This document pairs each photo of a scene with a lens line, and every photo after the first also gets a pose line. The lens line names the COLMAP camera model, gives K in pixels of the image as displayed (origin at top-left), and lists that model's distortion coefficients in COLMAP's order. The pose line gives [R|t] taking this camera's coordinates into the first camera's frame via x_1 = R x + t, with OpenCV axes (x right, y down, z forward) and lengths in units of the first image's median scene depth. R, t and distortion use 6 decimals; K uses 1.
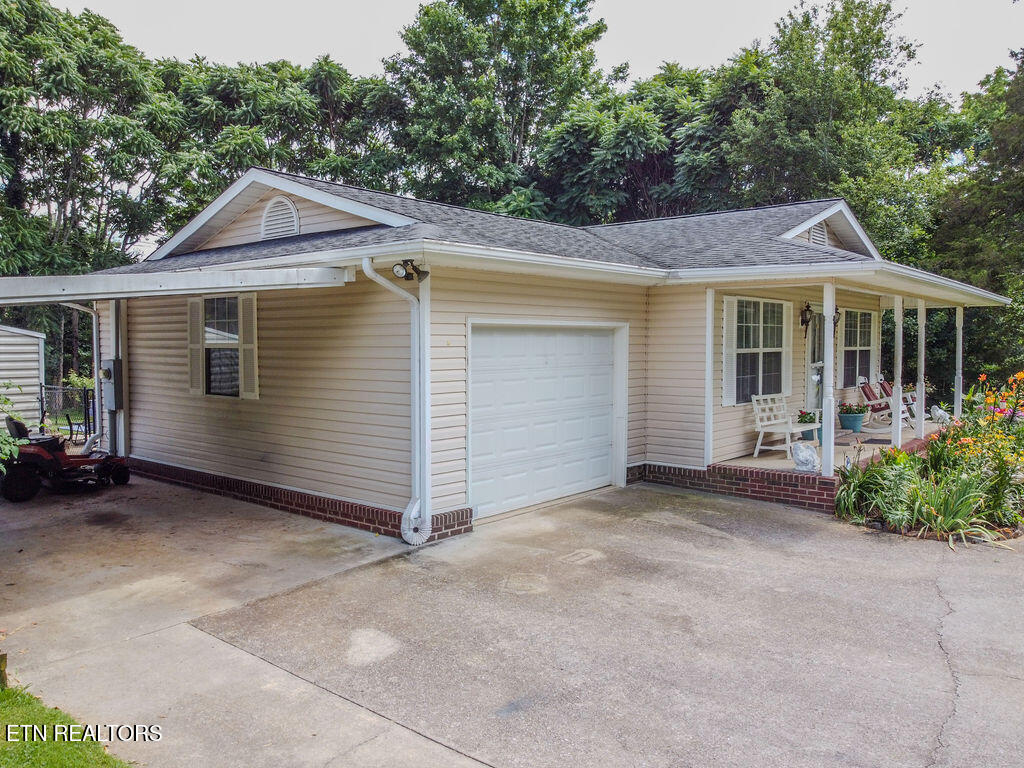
lens RADIAL K [[773.7, 0, 508.4], [0, 773.7, 382.9], [0, 0, 1]] dist [-0.005693, -0.002152]
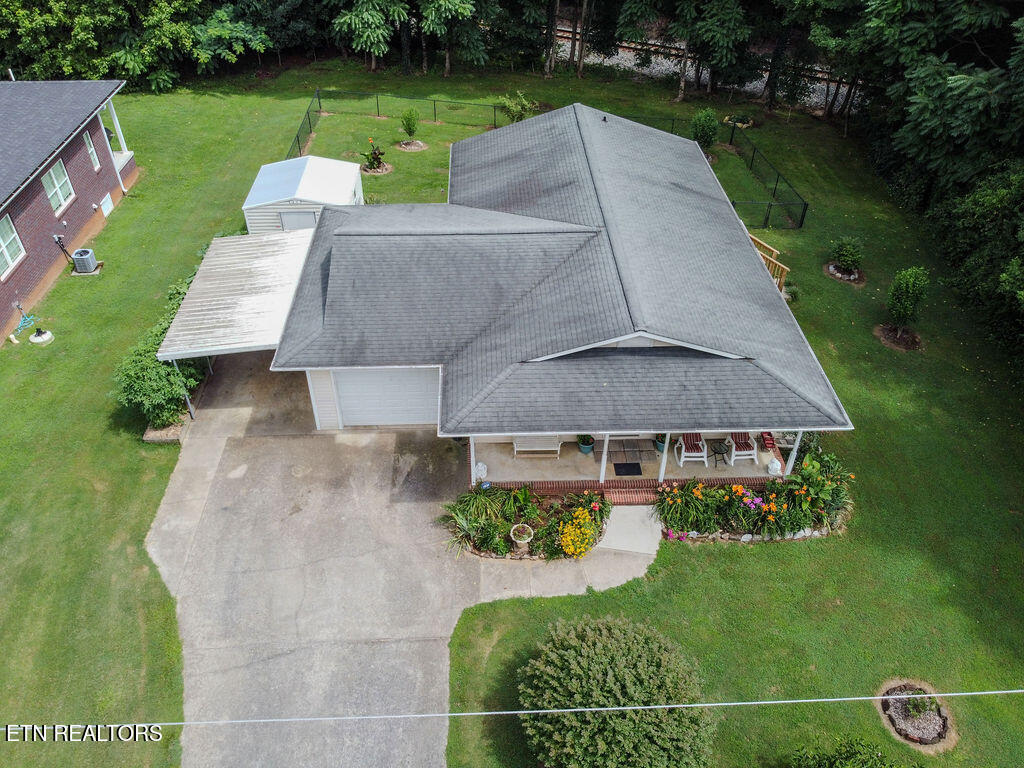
lens RADIAL K [[773.7, 0, 505.8], [0, 773.7, 385.2], [0, 0, 1]] dist [-0.005693, -0.002152]
pose [[0.662628, 0.482922, -0.572460, 1.549950], [-0.043829, 0.788046, 0.614055, -1.394249], [0.747665, -0.381799, 0.543347, 0.021812]]
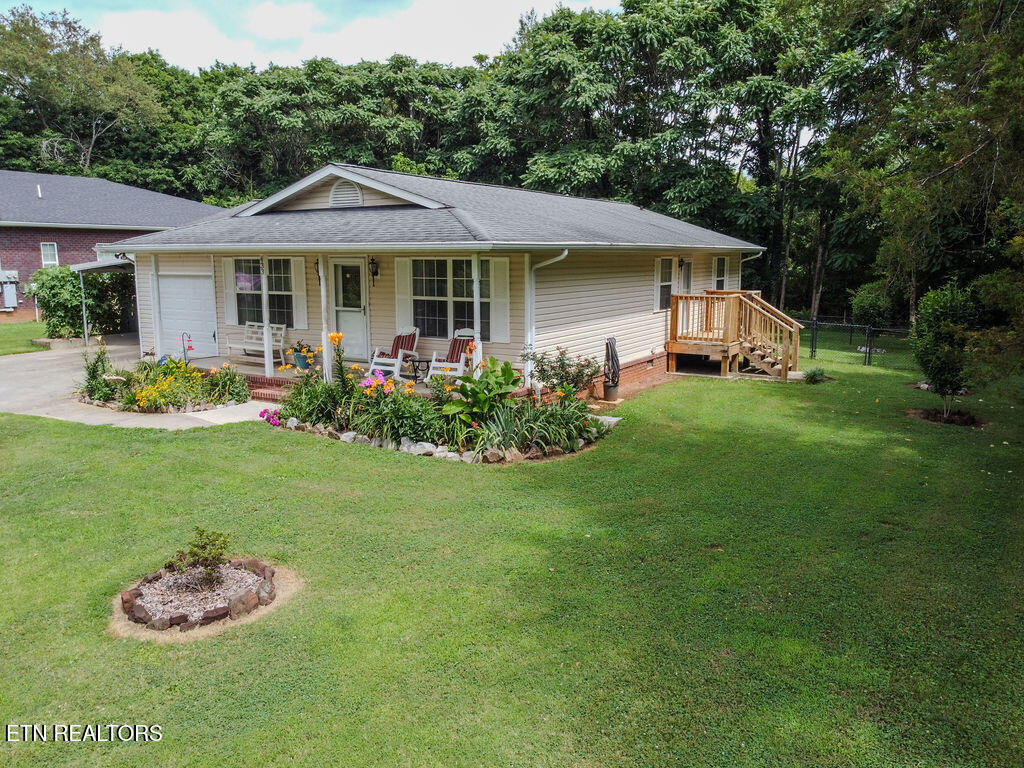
lens RADIAL K [[773.7, 0, 505.2], [0, 773.7, 382.9], [0, 0, 1]] dist [-0.005693, -0.002152]
pose [[0.146370, 0.160508, -0.976121, 2.253933], [-0.050814, 0.986666, 0.154622, -0.149385], [0.987924, 0.026968, 0.152575, 1.506596]]
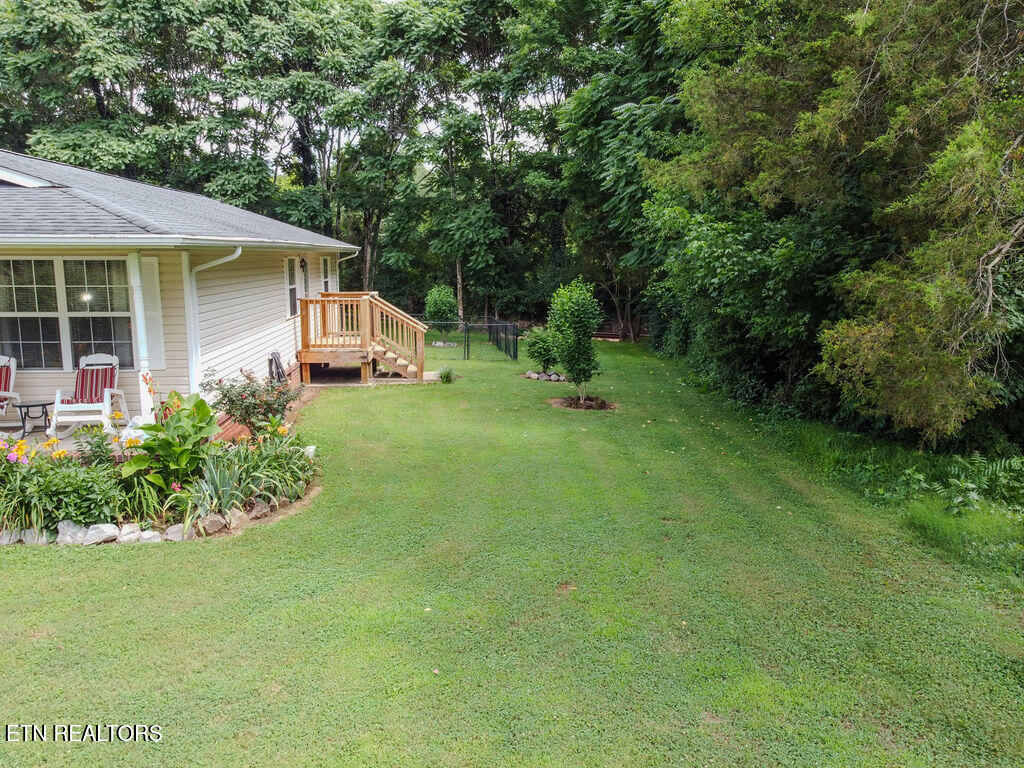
lens RADIAL K [[773.7, 0, 504.2], [0, 773.7, 381.0], [0, 0, 1]] dist [-0.005693, -0.002152]
pose [[0.692887, 0.117150, -0.711466, 1.950951], [-0.040428, 0.991473, 0.123885, -0.138962], [0.719912, -0.057075, 0.691714, 1.316167]]
